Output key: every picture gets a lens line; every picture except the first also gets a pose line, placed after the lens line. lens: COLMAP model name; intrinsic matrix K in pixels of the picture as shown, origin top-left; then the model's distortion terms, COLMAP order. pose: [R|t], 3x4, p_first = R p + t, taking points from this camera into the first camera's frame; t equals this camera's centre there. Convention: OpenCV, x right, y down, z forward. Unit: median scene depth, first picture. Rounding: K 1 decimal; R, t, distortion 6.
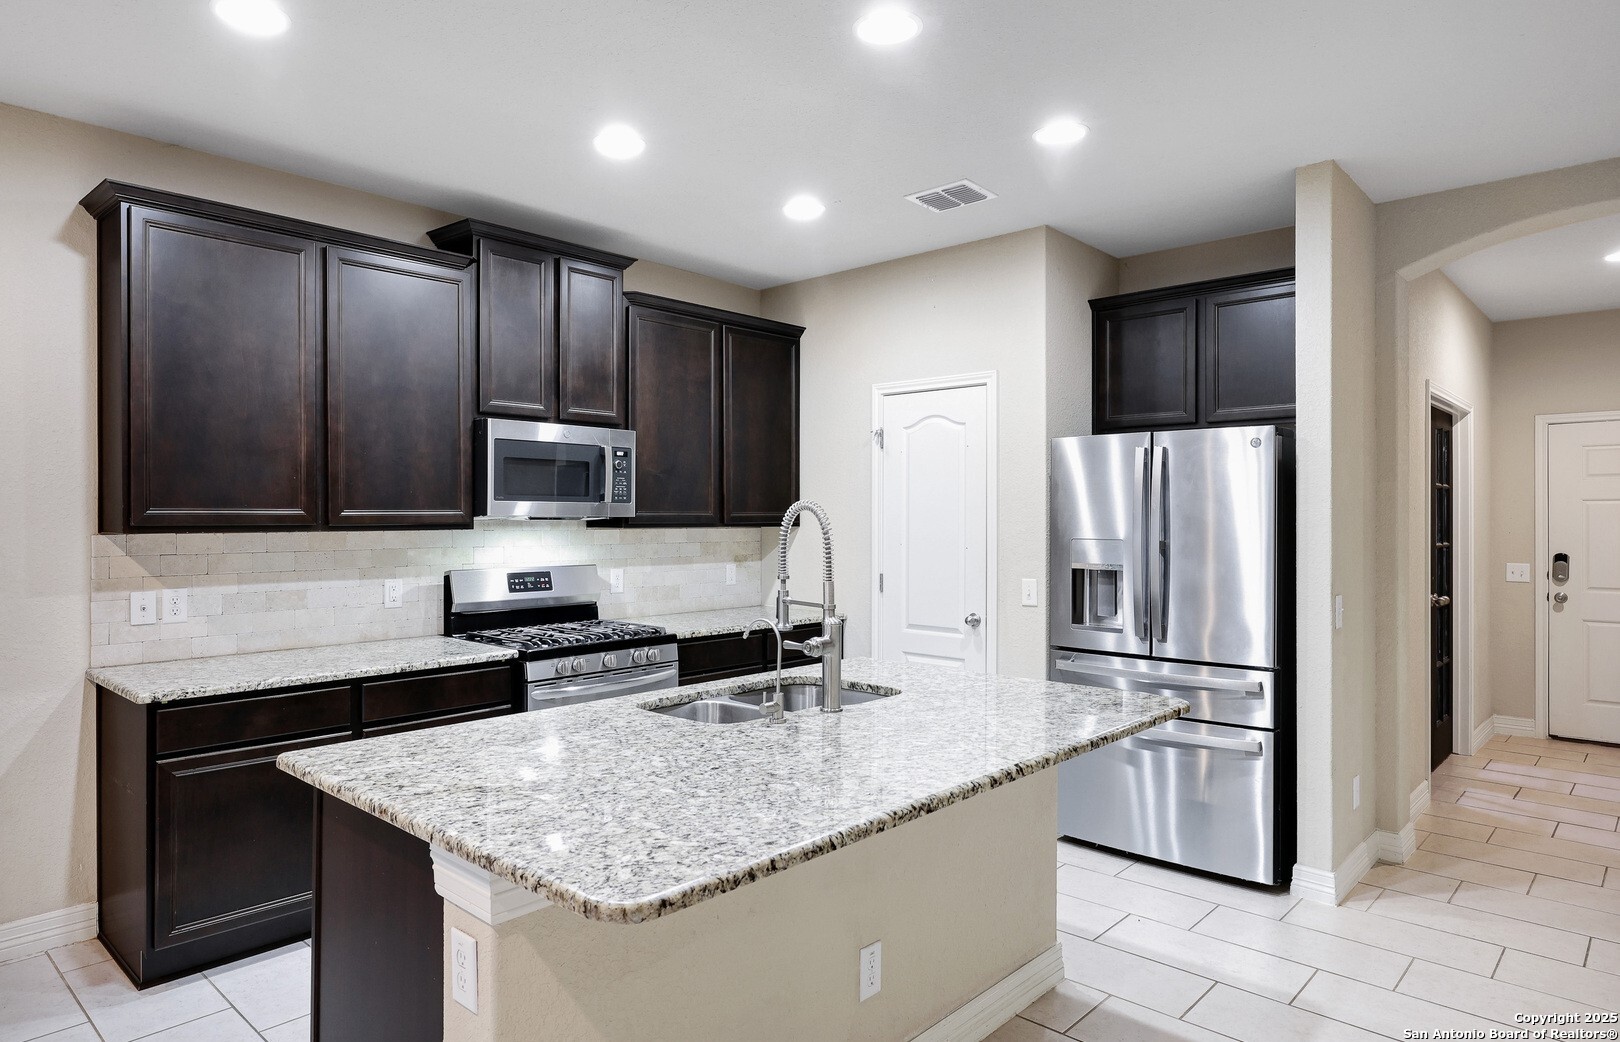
lens RADIAL K [[952.6, 0, 805.3], [0, 952.6, 514.2], [0, 0, 1]] dist [0.001093, 0.001650]
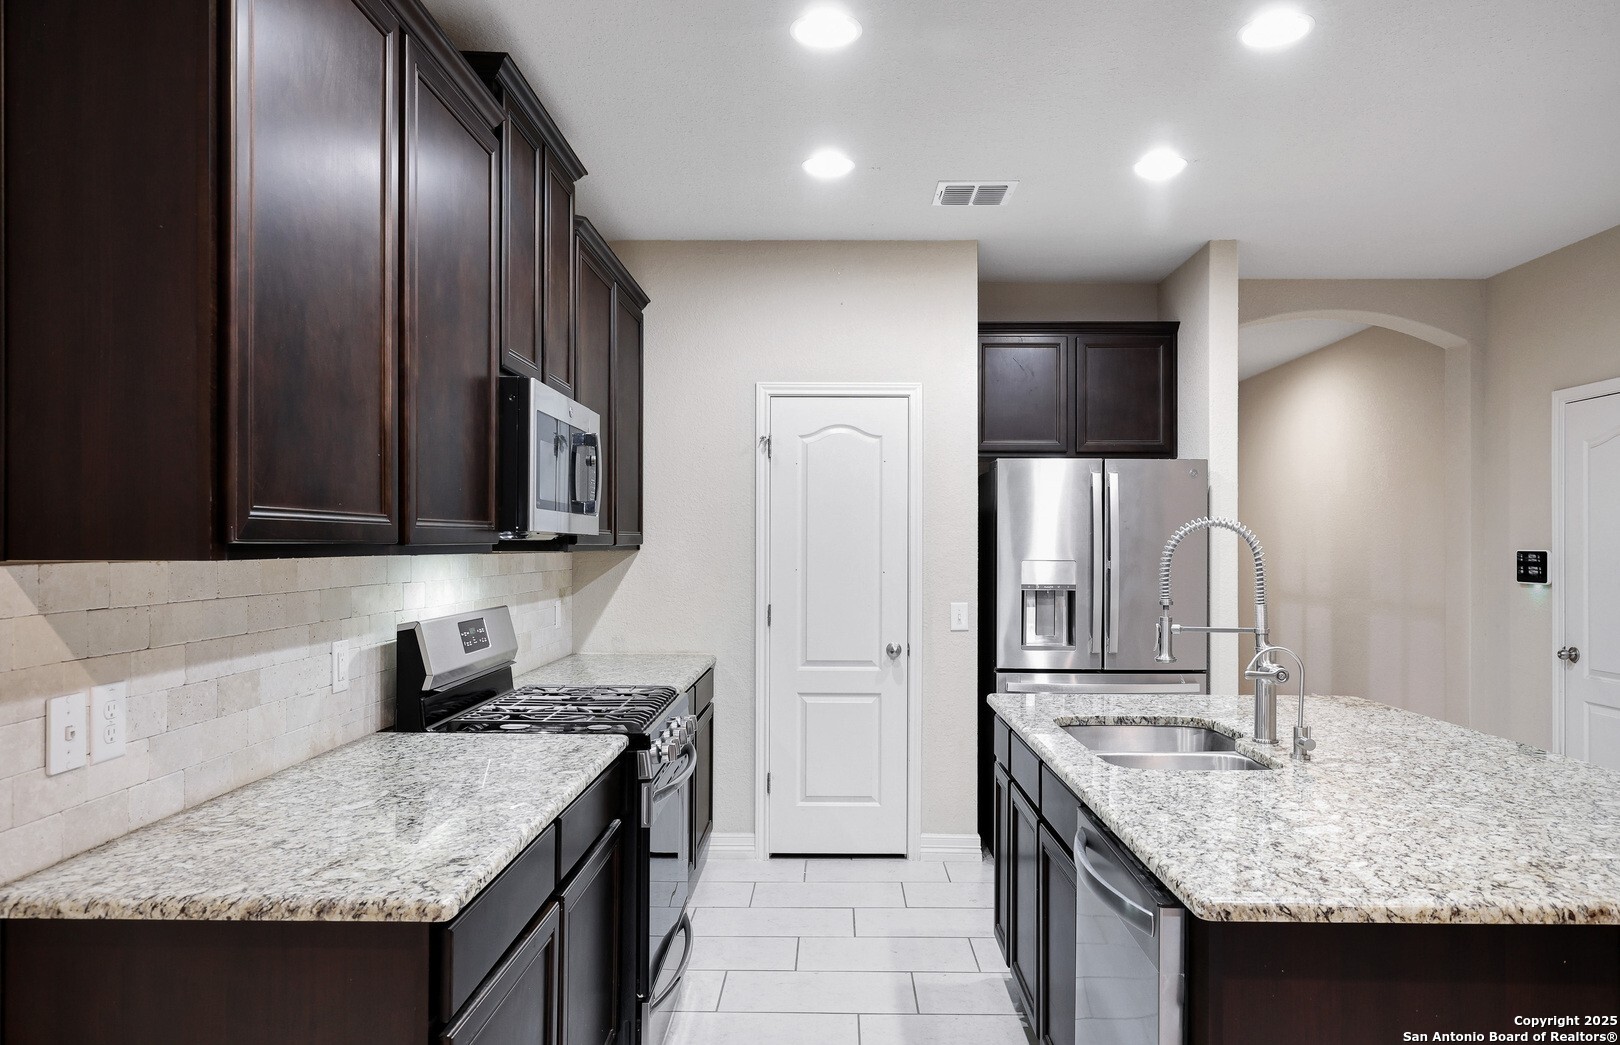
lens RADIAL K [[1040.1, 0, 823.9], [0, 1040.1, 536.4], [0, 0, 1]] dist [0.027480, -0.001816]
pose [[0.739433, 0.007195, 0.673192, -0.720331], [-0.003892, 0.999972, -0.006412, 0.010022], [-0.673219, 0.002121, 0.739440, 0.389726]]
